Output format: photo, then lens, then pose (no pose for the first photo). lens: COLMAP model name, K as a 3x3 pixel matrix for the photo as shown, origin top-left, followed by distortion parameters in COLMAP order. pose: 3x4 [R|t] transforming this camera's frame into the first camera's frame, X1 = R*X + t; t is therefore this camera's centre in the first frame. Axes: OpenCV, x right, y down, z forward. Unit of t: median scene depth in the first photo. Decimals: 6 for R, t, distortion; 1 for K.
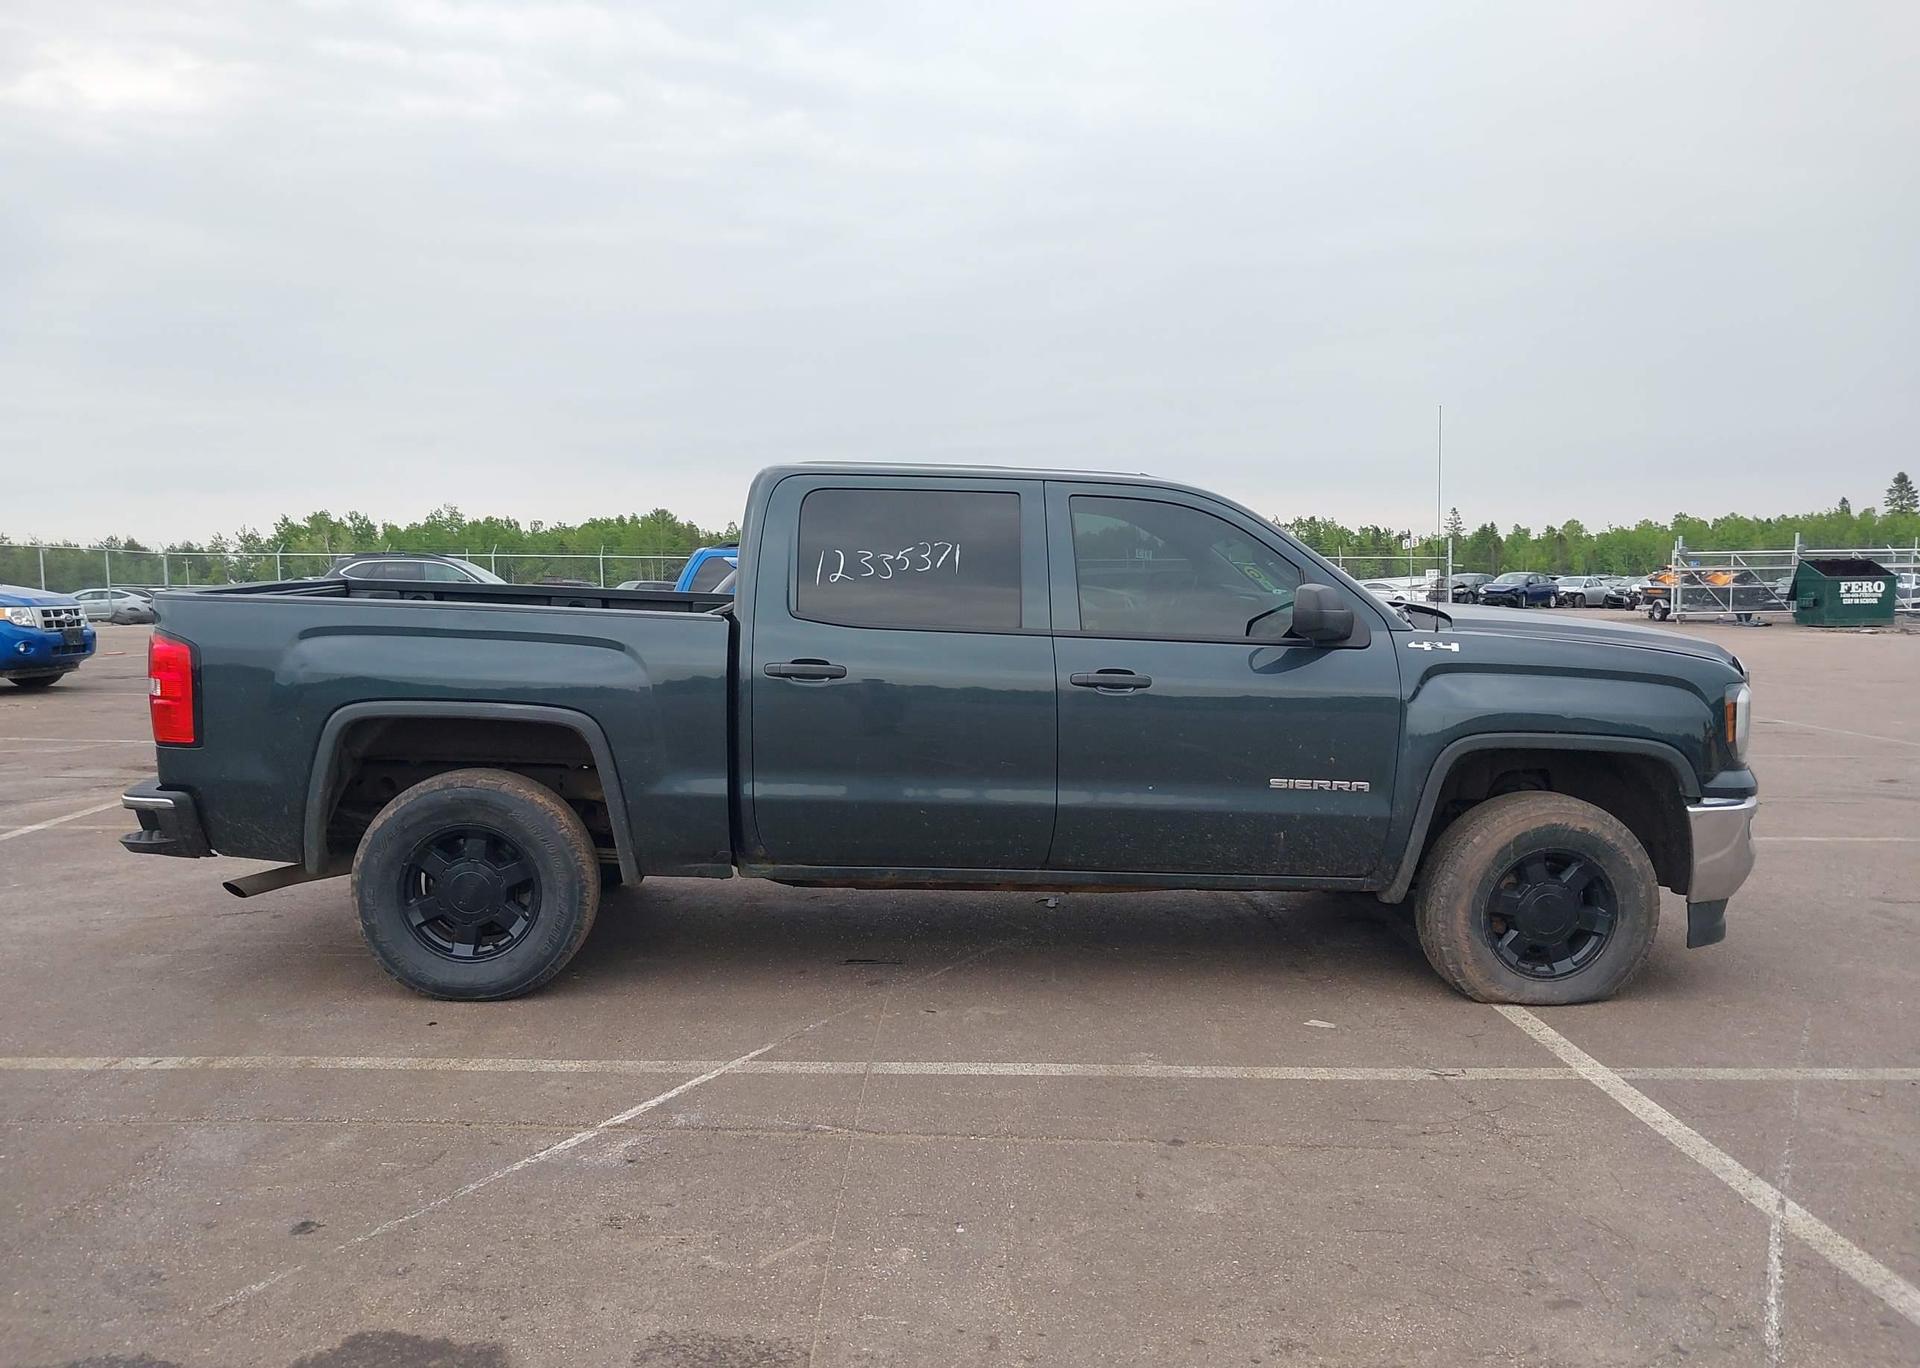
lens RADIAL K [[1497.4, 0, 943.0], [0, 1497.4, 742.7], [0, 0, 1]] dist [0.071318, -0.118818]
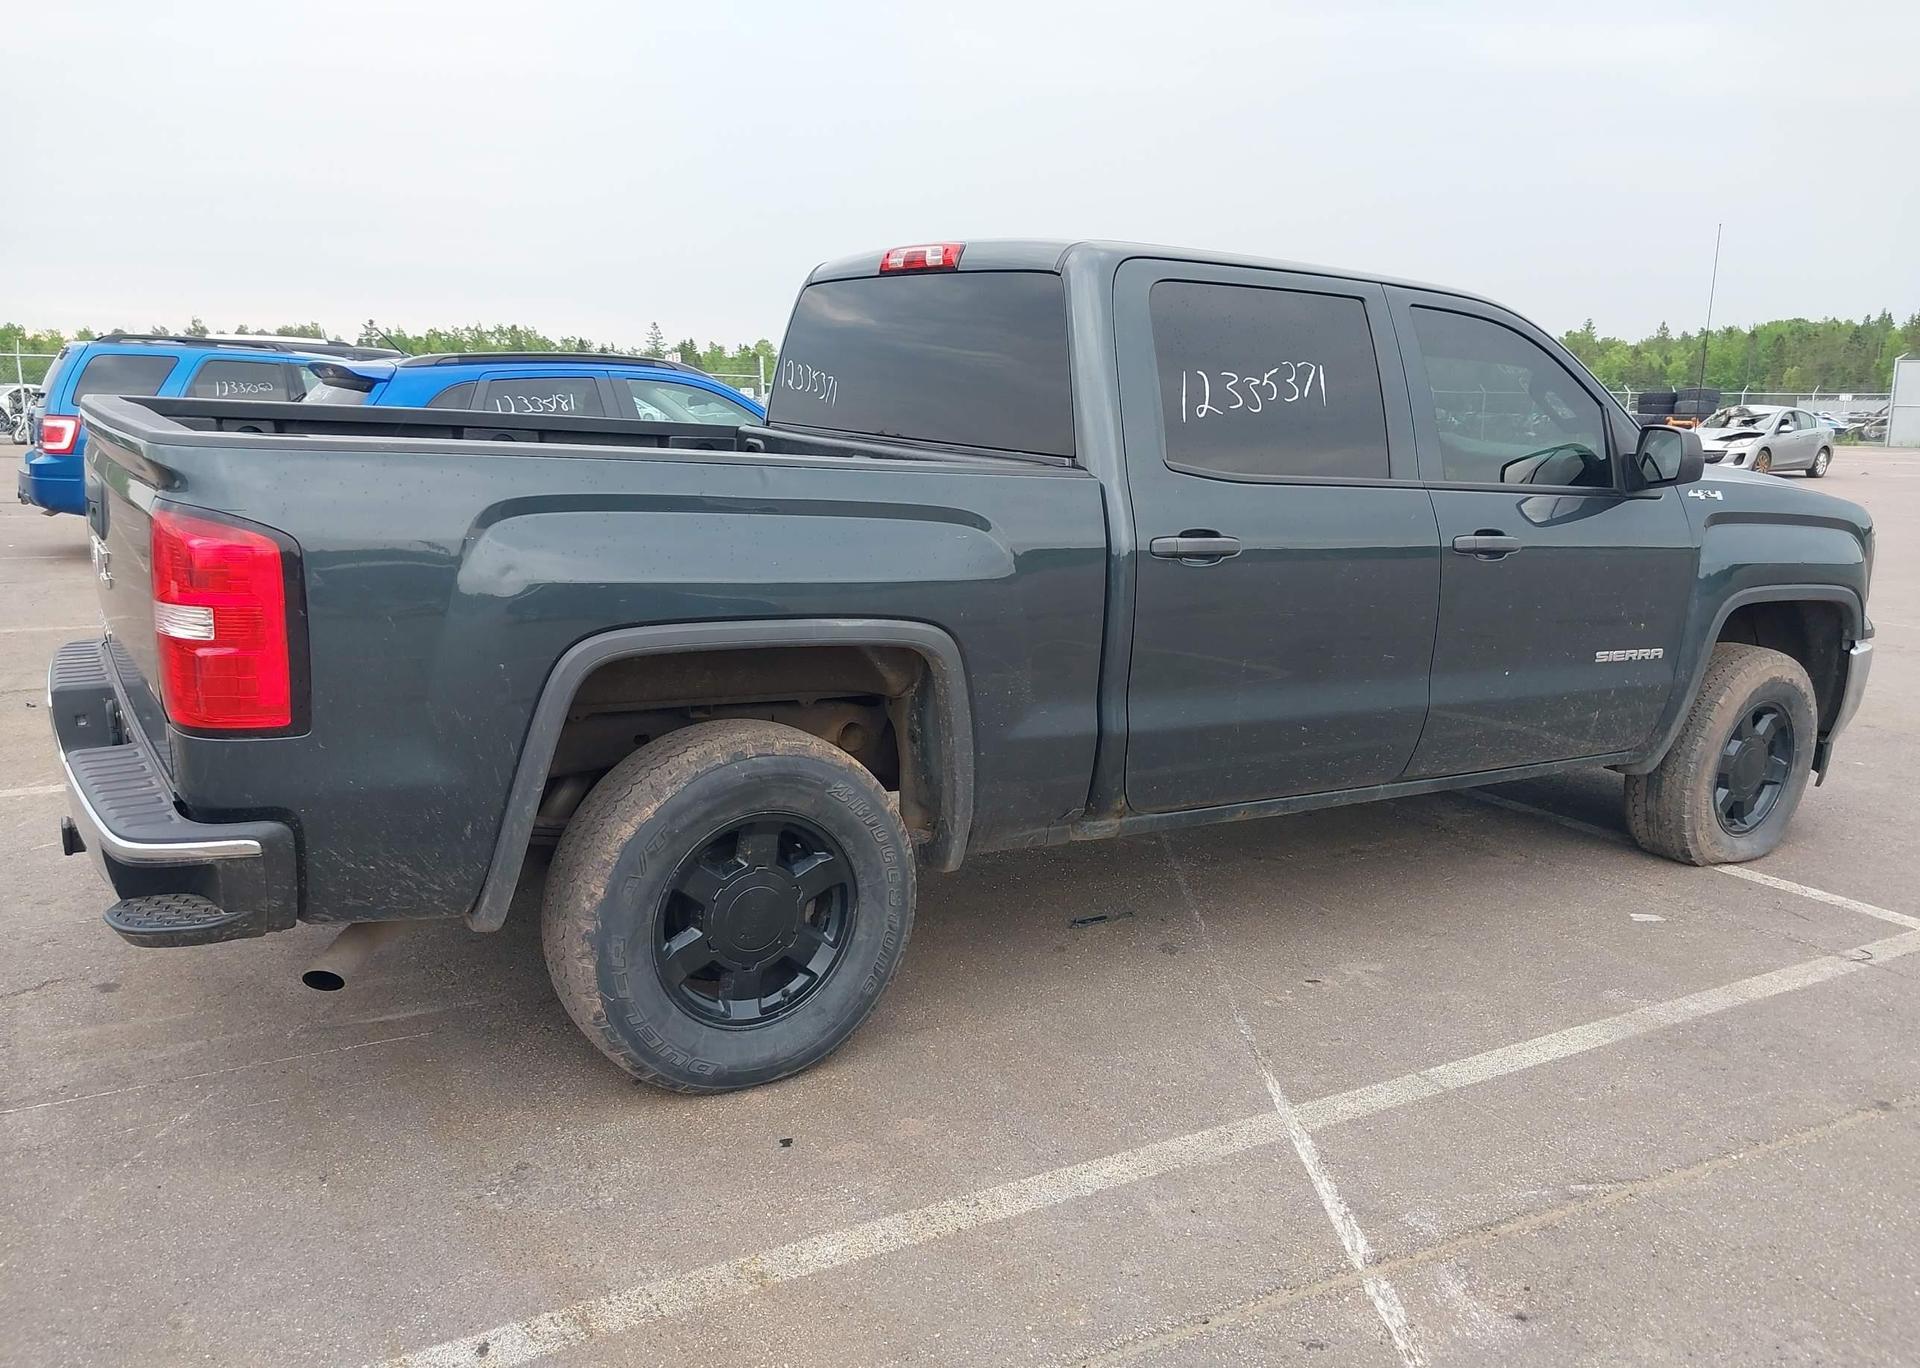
lens RADIAL K [[1506.6, 0, 944.0], [0, 1506.6, 737.7], [0, 0, 1]] dist [0.034374, -0.047189]
pose [[0.866561, -0.095649, 0.489820, -0.540530], [0.037969, 0.991253, 0.126393, -0.051013], [-0.497625, -0.090930, 0.862613, 0.427001]]
